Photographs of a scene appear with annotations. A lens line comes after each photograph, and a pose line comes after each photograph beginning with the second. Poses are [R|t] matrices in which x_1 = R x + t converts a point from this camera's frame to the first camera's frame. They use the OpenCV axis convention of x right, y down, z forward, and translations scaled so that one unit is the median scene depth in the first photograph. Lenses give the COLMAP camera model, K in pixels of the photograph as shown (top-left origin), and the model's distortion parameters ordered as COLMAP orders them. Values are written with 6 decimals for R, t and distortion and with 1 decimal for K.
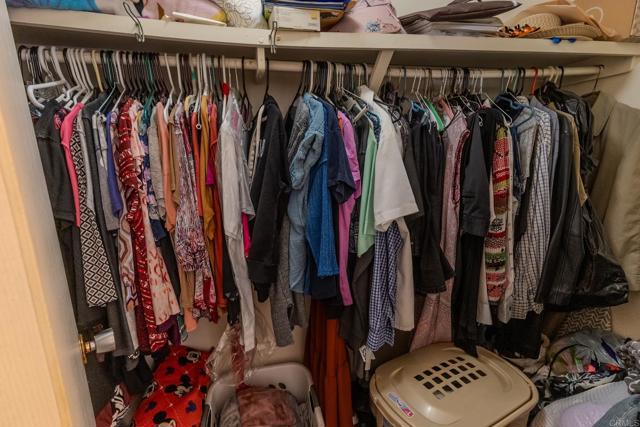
lens RADIAL K [[290.6, 0, 317.8], [0, 290.6, 217.6], [0, 0, 1]] dist [0.023224, 0.000411]
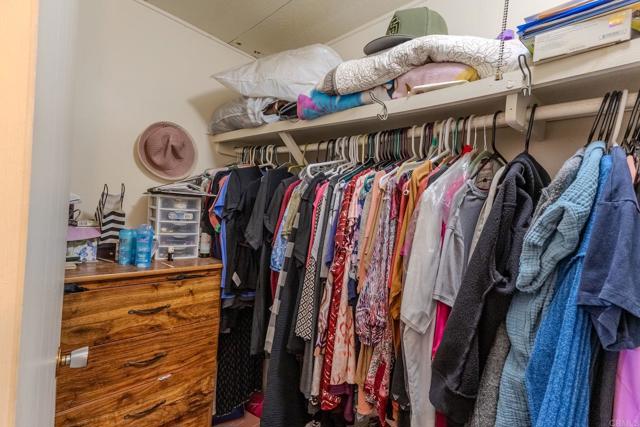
lens RADIAL K [[290.6, 0, 317.8], [0, 290.6, 217.6], [0, 0, 1]] dist [0.023224, 0.000411]
pose [[0.535727, 0.086138, -0.839986, 0.208946], [-0.273251, 0.958941, -0.075937, -0.084099], [0.798956, 0.270208, 0.537268, 0.286141]]
